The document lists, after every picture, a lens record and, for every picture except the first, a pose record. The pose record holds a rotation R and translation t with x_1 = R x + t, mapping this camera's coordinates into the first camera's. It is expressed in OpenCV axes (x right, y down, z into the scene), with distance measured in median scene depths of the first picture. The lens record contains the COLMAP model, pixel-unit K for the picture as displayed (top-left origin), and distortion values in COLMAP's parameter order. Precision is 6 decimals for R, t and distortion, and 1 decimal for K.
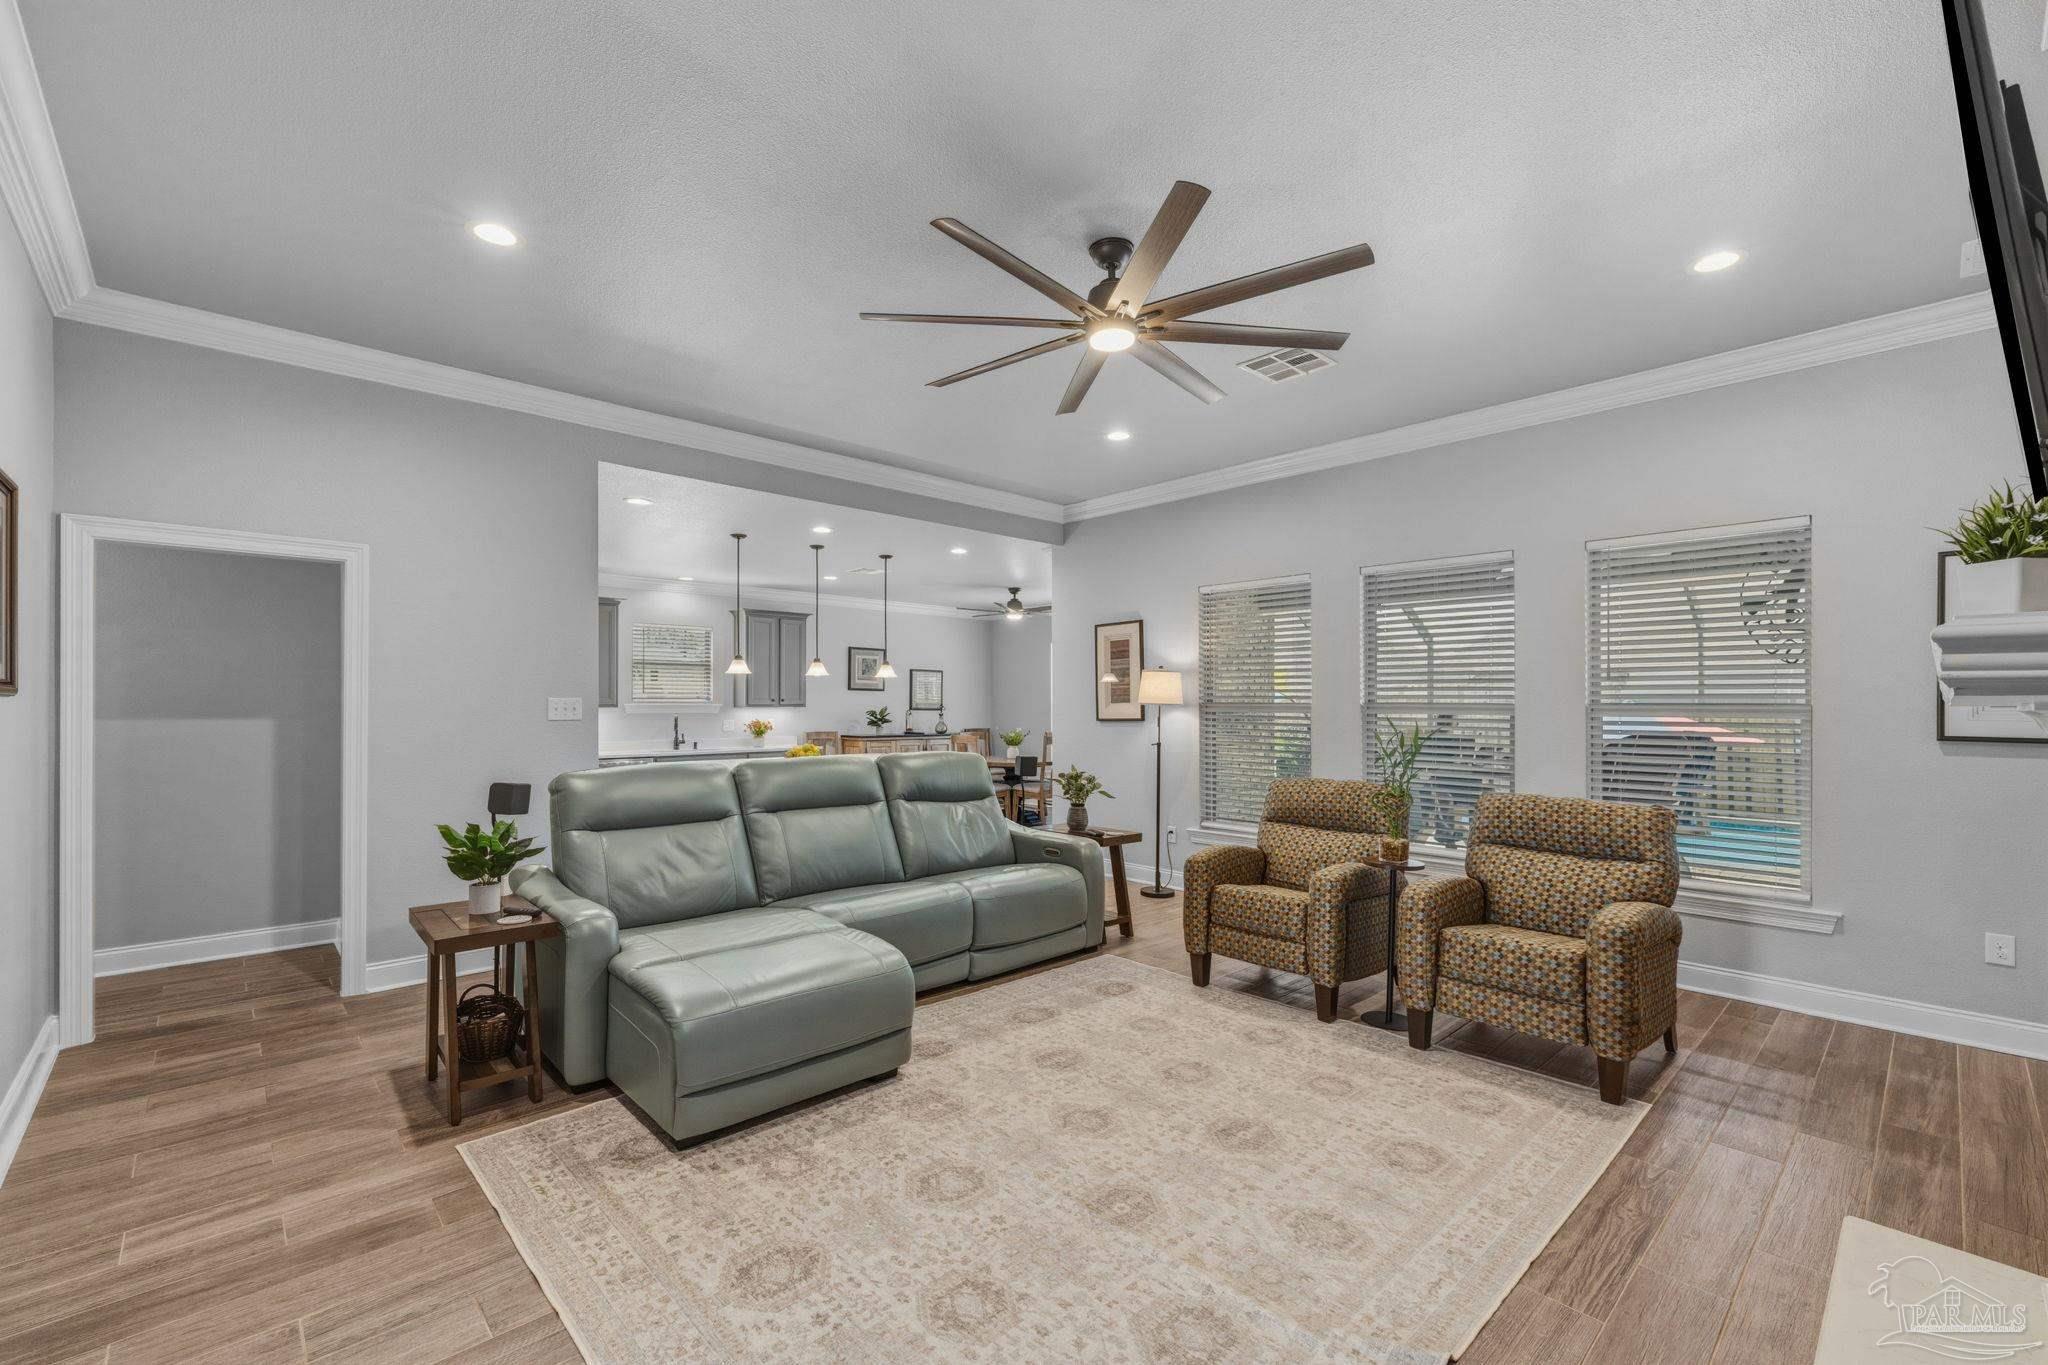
lens RADIAL K [[867.5, 0, 1011.3], [0, 867.5, 698.2], [0, 0, 1]] dist [0.000160, 0.000477]
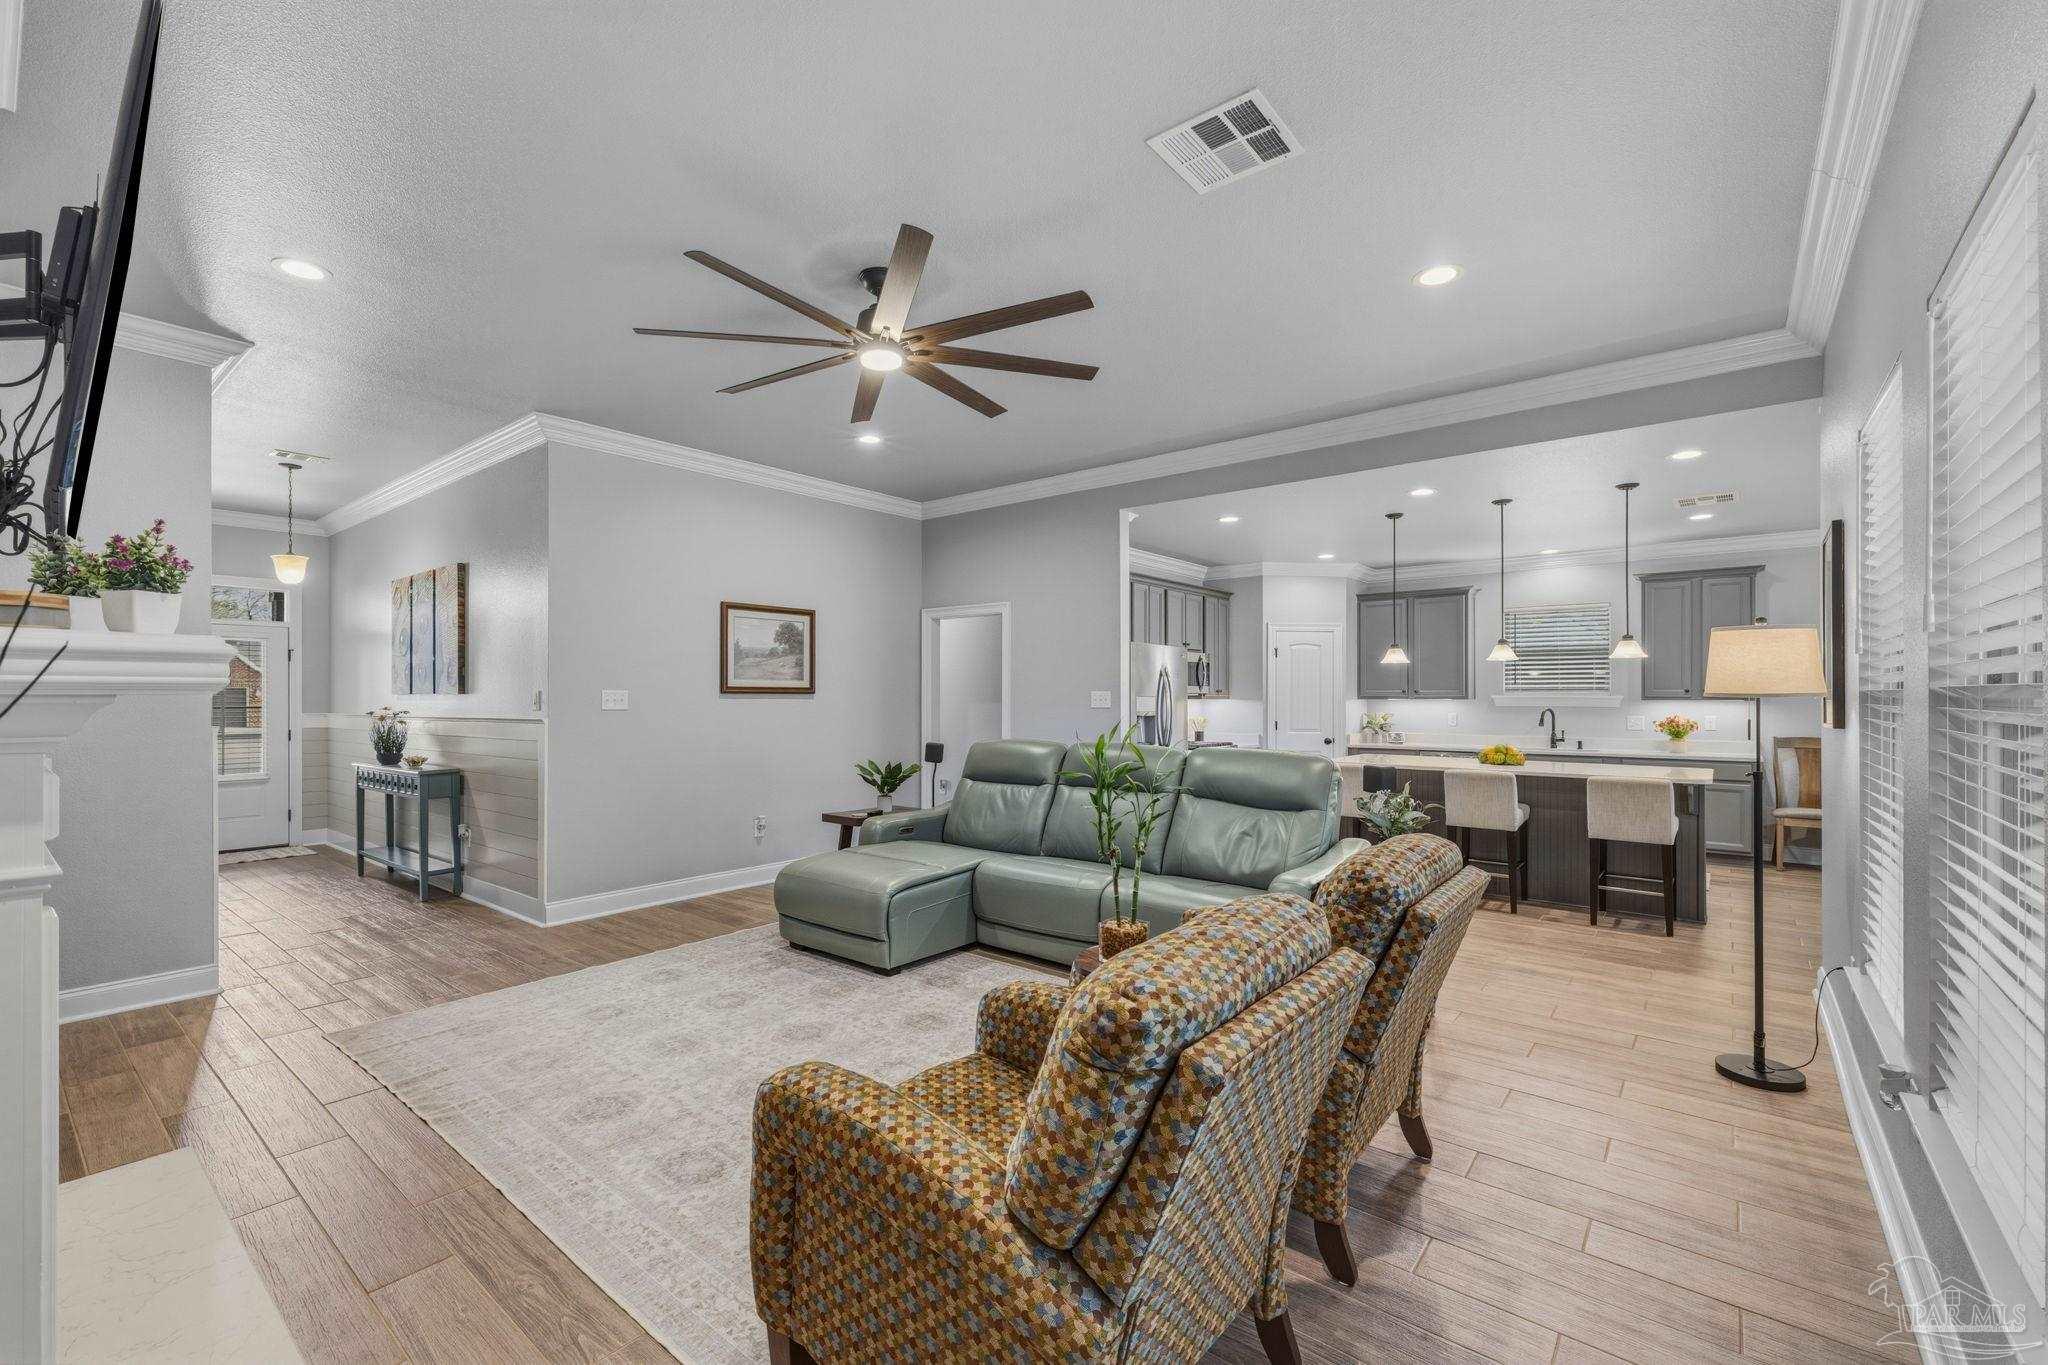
lens RADIAL K [[867.5, 0, 1011.3], [0, 867.5, 698.2], [0, 0, 1]] dist [0.000160, 0.000477]
pose [[0.141775, -0.003257, -0.989894, 0.382468], [0.008499, 0.999962, -0.002072, 0.005704], [0.989862, -0.008119, 0.141798, 0.319279]]
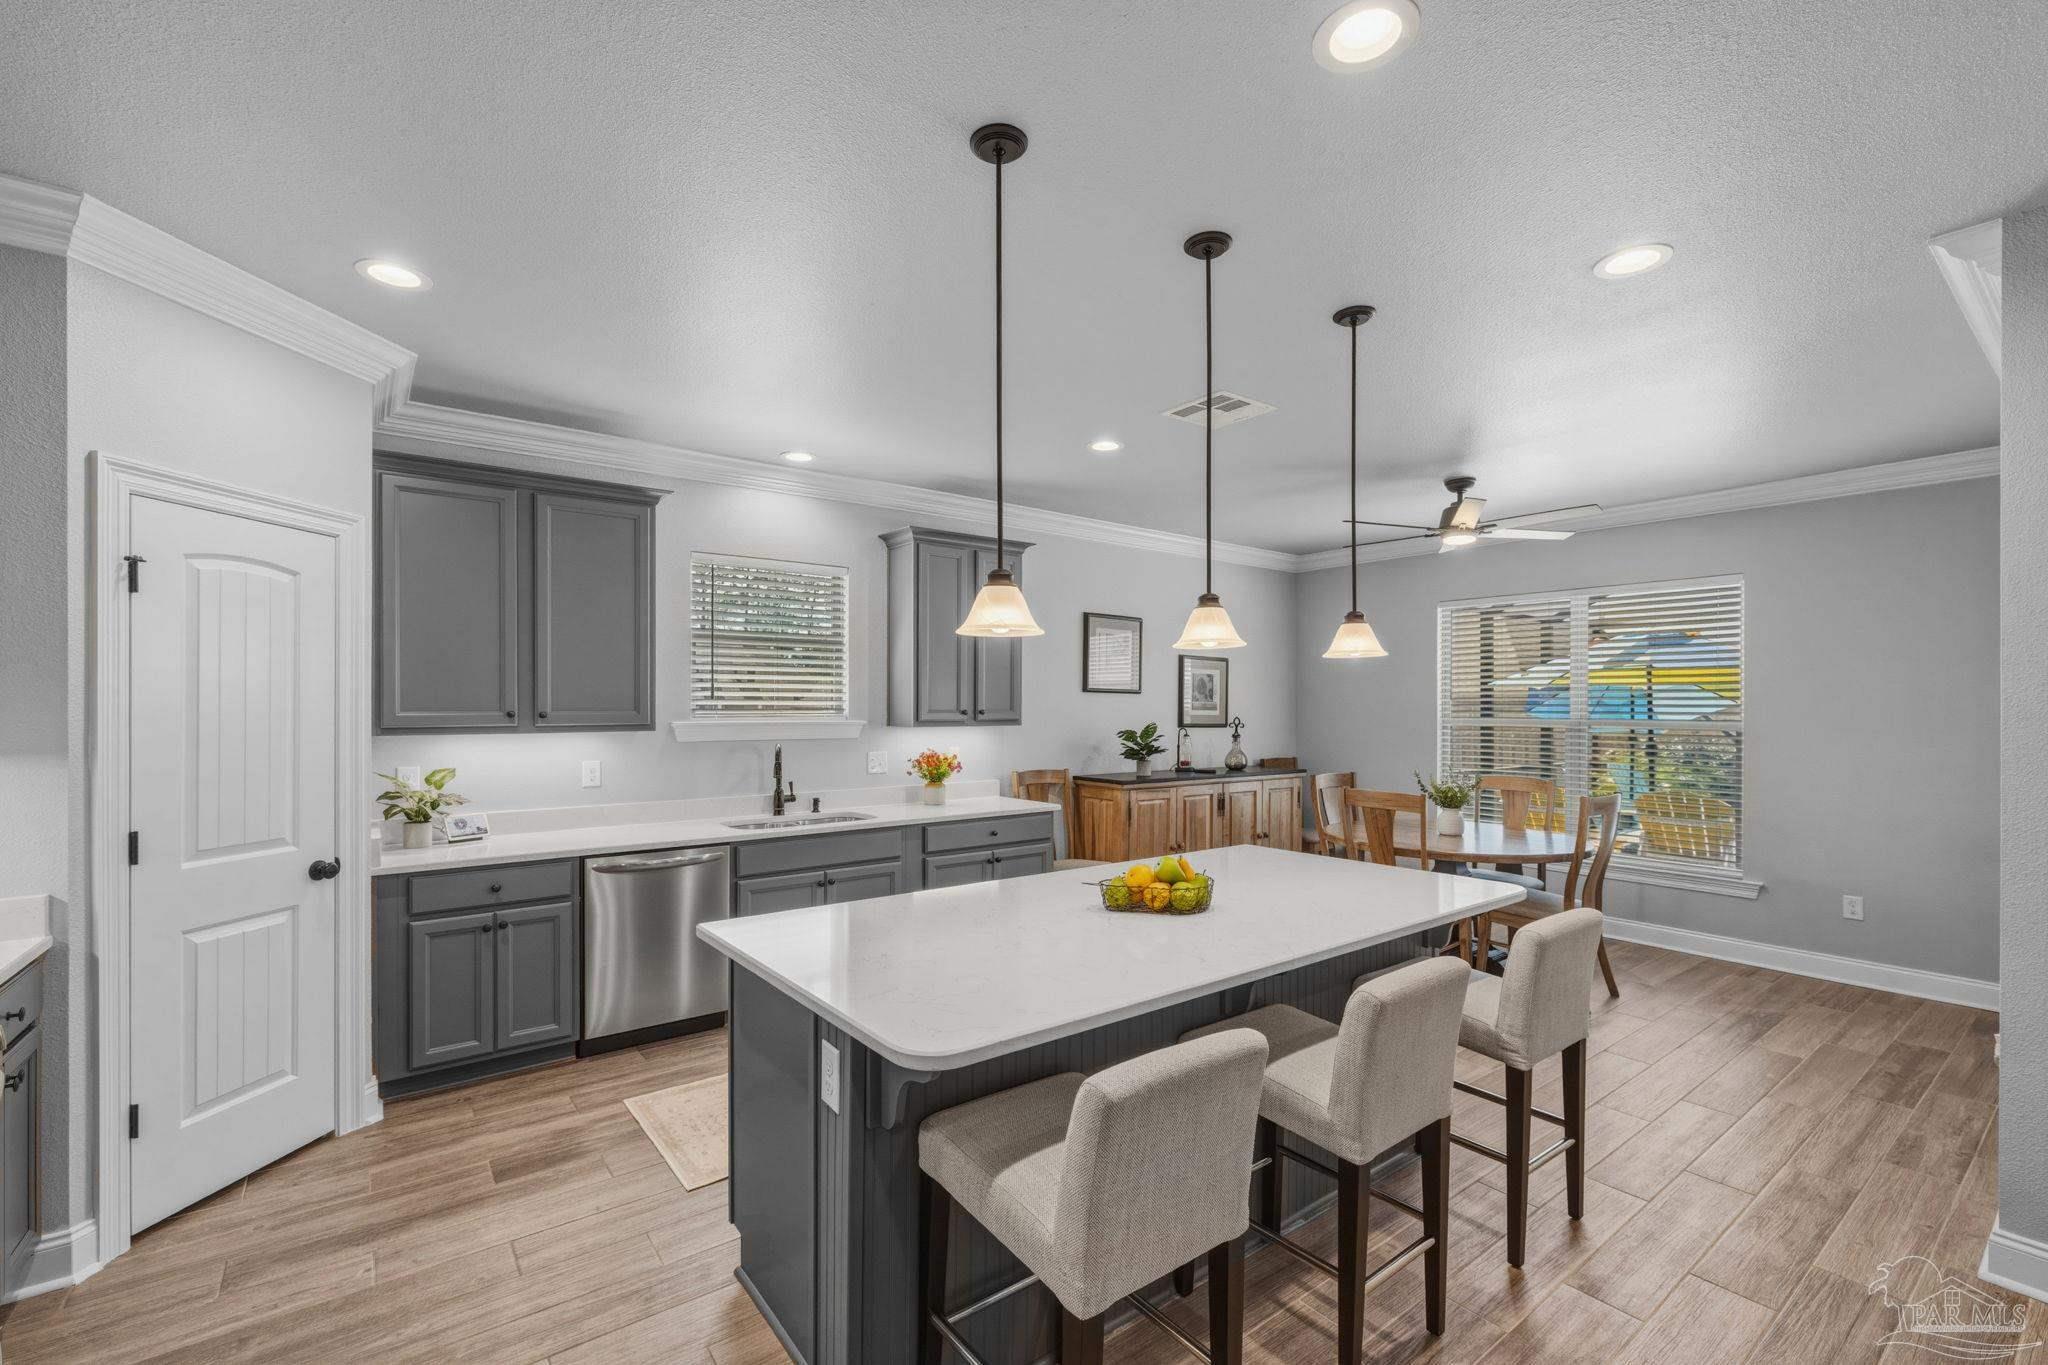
lens RADIAL K [[878.0, 0, 1016.7], [0, 878.0, 703.3], [0, 0, 1]] dist [-0.001097, -0.000133]
pose [[0.995231, 0.000098, -0.097546, -0.194950], [0.000426, 0.999986, 0.005348, -0.005619], [0.097545, -0.005364, 0.995217, 0.497782]]
